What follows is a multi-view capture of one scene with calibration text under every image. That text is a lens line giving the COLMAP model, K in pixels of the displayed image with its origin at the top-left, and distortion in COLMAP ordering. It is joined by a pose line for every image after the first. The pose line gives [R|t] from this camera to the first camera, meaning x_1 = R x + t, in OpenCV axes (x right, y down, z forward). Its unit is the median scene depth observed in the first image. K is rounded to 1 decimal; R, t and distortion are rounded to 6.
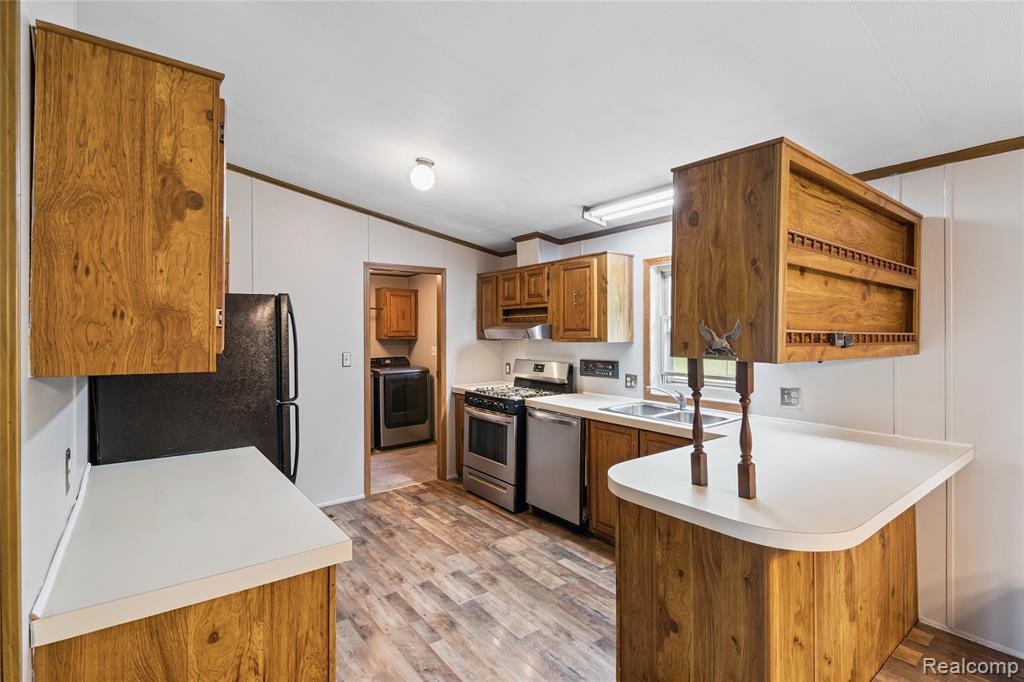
lens RADIAL K [[491.6, 0, 511.3], [0, 491.6, 332.3], [0, 0, 1]] dist [0.002530, -0.000750]
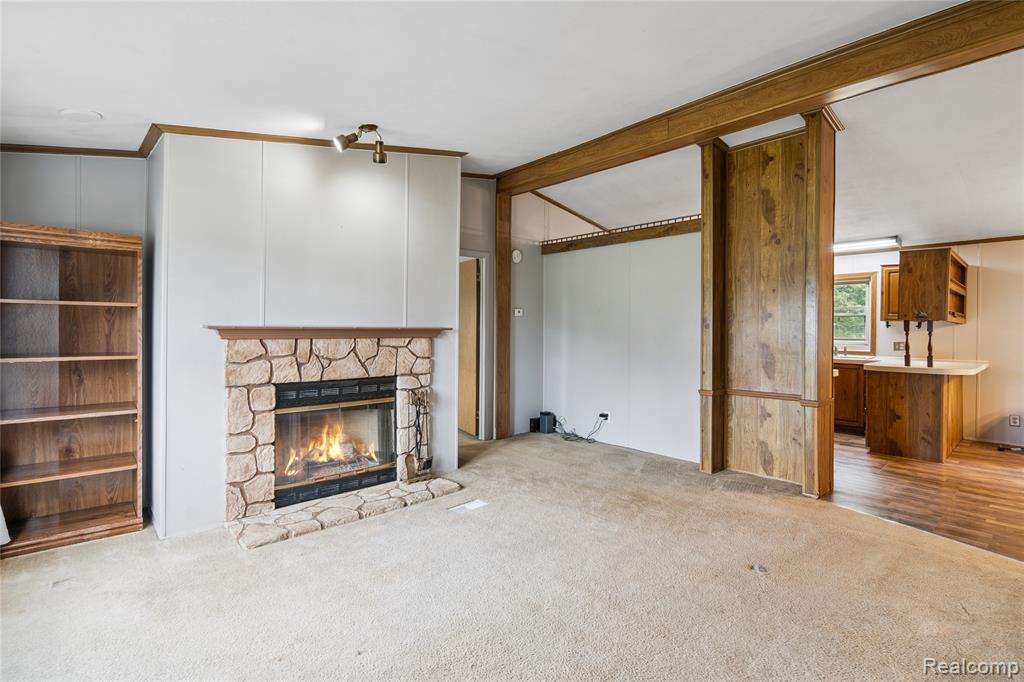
lens RADIAL K [[491.6, 0, 511.3], [0, 491.6, 332.3], [0, 0, 1]] dist [0.002530, -0.000750]
pose [[0.996593, 0.010212, 0.081837, -0.935603], [-0.010874, 0.999912, 0.007637, 0.055548], [-0.081751, -0.008501, 0.996617, -0.712500]]
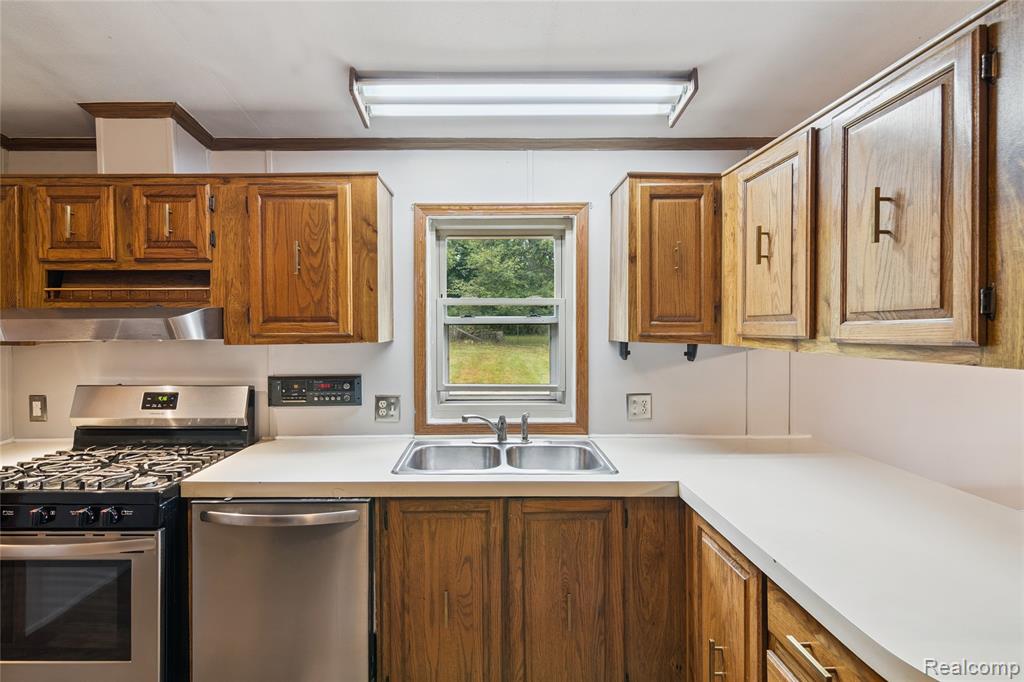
lens RADIAL K [[491.6, 0, 511.3], [0, 491.6, 332.3], [0, 0, 1]] dist [0.002530, -0.000750]
pose [[0.594667, -0.011555, 0.803889, -0.140890], [0.003444, 0.999924, 0.011826, 0.002896], [-0.803965, -0.004264, 0.594662, 0.519606]]
